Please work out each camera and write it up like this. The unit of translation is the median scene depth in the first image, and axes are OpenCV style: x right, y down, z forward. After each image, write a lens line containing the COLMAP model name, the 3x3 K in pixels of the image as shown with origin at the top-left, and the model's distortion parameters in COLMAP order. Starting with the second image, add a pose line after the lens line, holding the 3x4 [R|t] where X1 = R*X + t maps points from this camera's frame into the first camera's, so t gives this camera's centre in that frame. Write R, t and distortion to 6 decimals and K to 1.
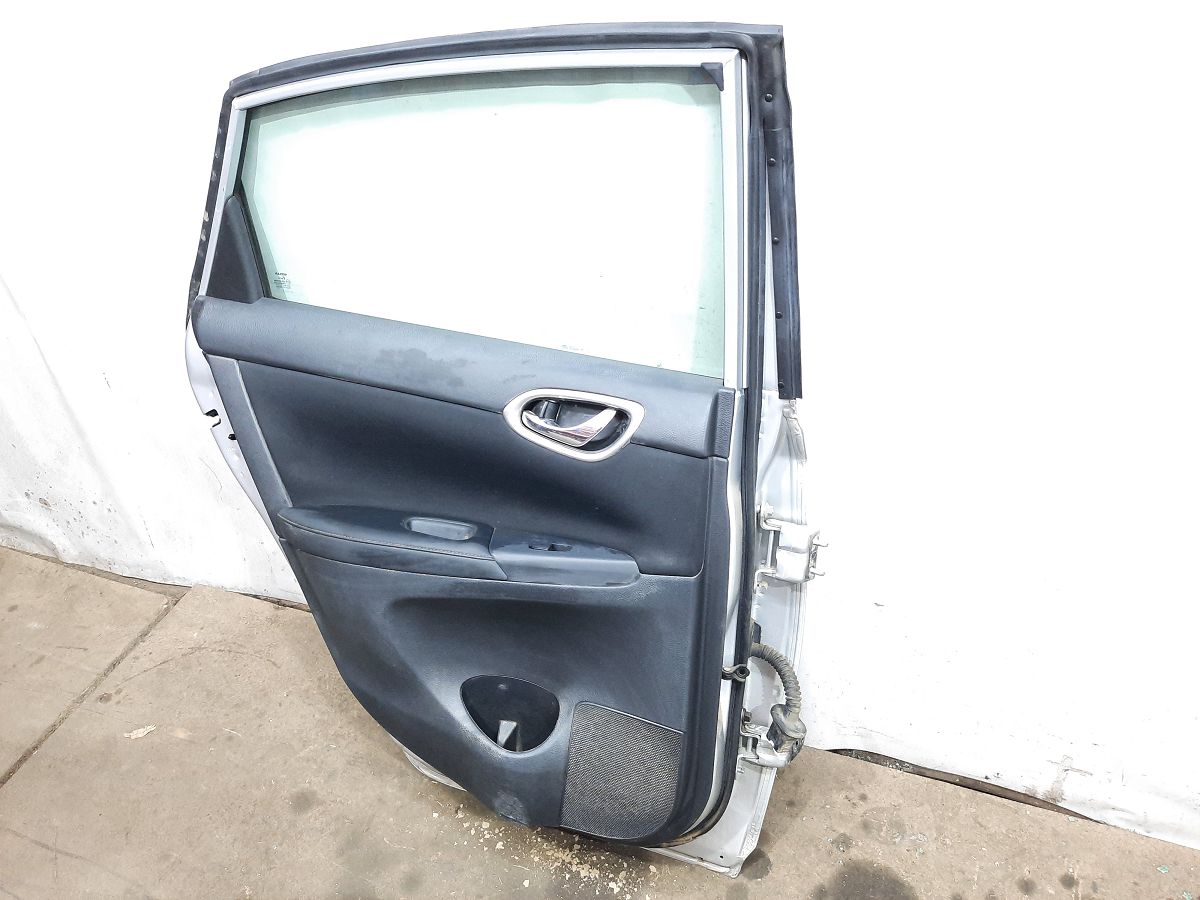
lens RADIAL K [[923.2, 0, 600.0], [0, 923.2, 450.0], [0, 0, 1]] dist [0.012529, 0.003165]
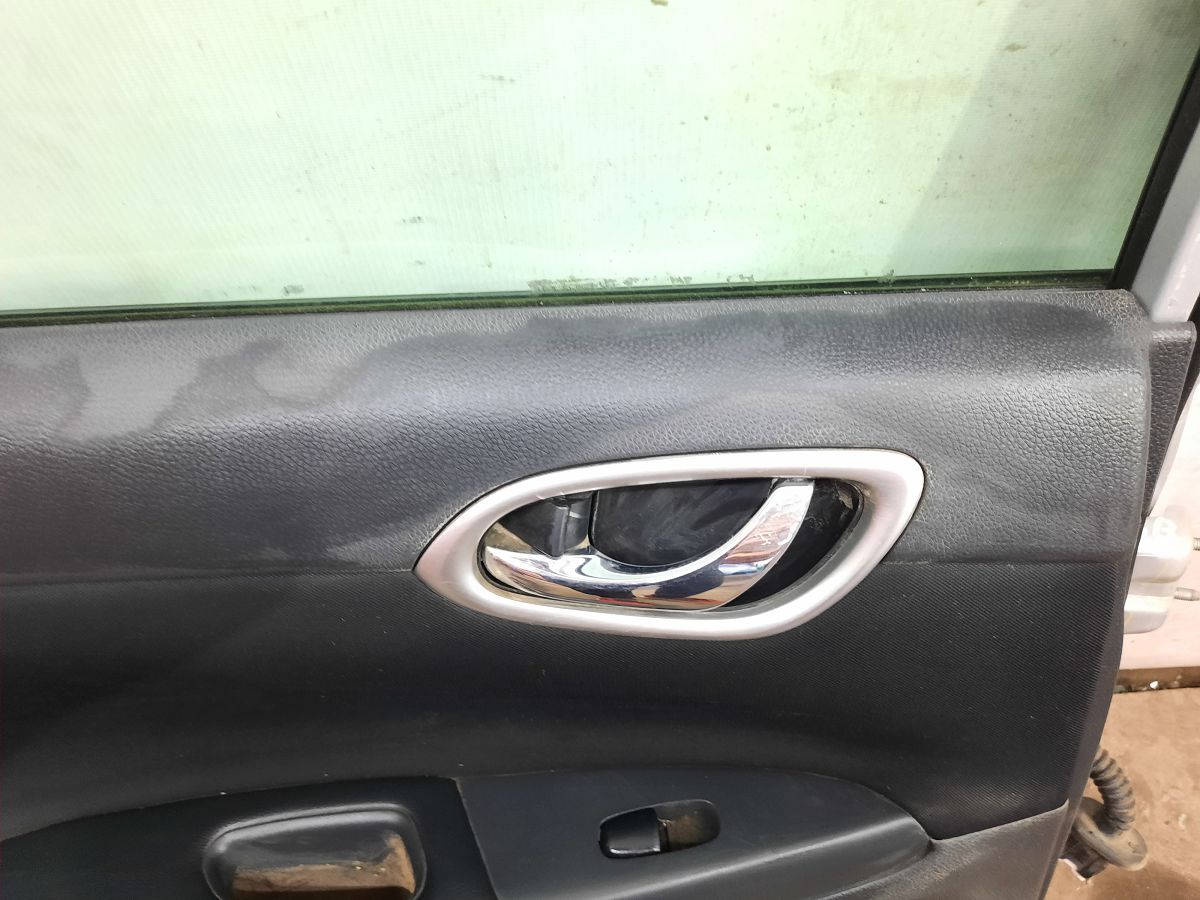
lens RADIAL K [[923.2, 0, 600.0], [0, 923.2, 450.0], [0, 0, 1]] dist [0.012529, 0.003165]
pose [[0.907615, -0.345214, 0.238879, -0.110367], [0.226708, 0.881969, 0.413200, -0.184487], [-0.353326, -0.320870, 0.878751, 0.735035]]
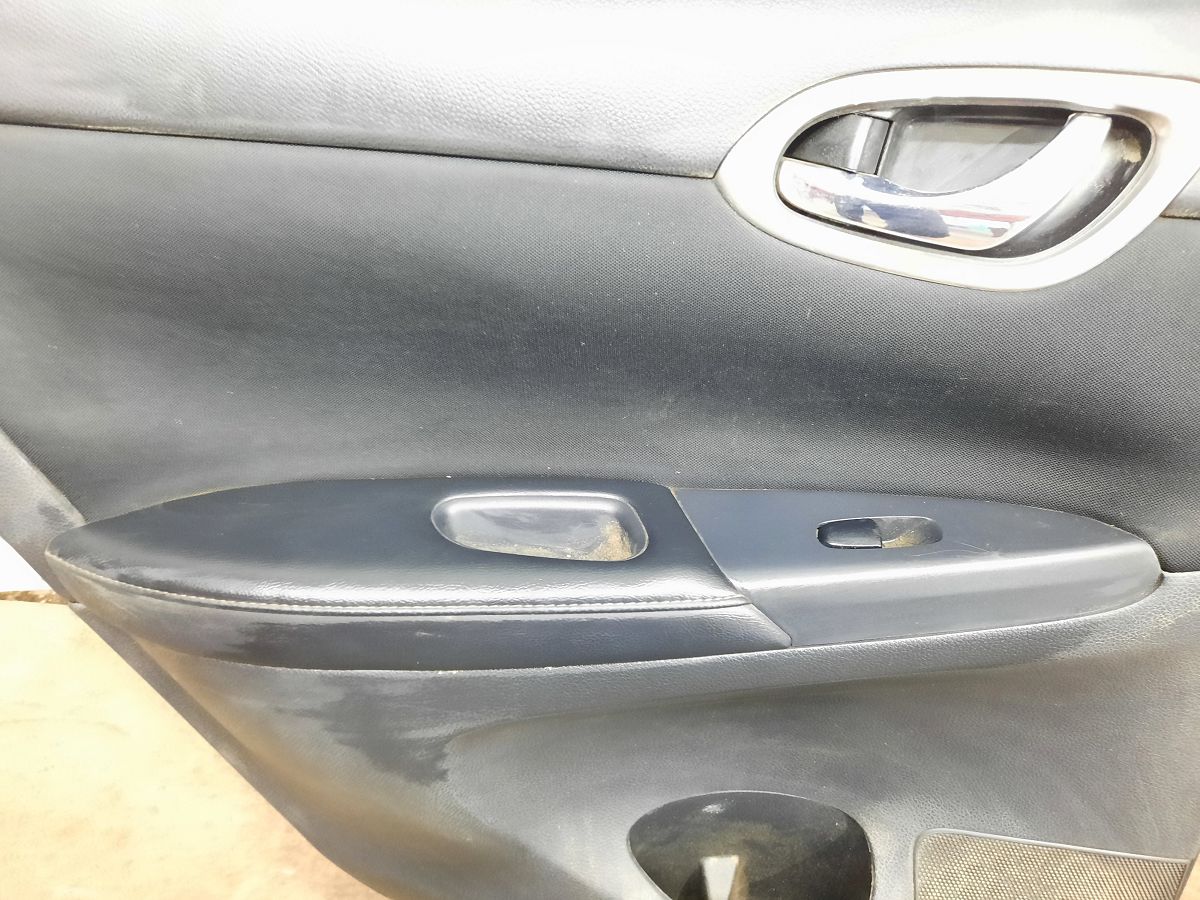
lens RADIAL K [[923.2, 0, 600.0], [0, 923.2, 450.0], [0, 0, 1]] dist [0.012529, 0.003165]
pose [[0.961850, -0.194249, 0.192646, -0.226927], [0.133118, 0.947495, 0.290745, -0.048842], [-0.239008, -0.254008, 0.937206, 0.687637]]
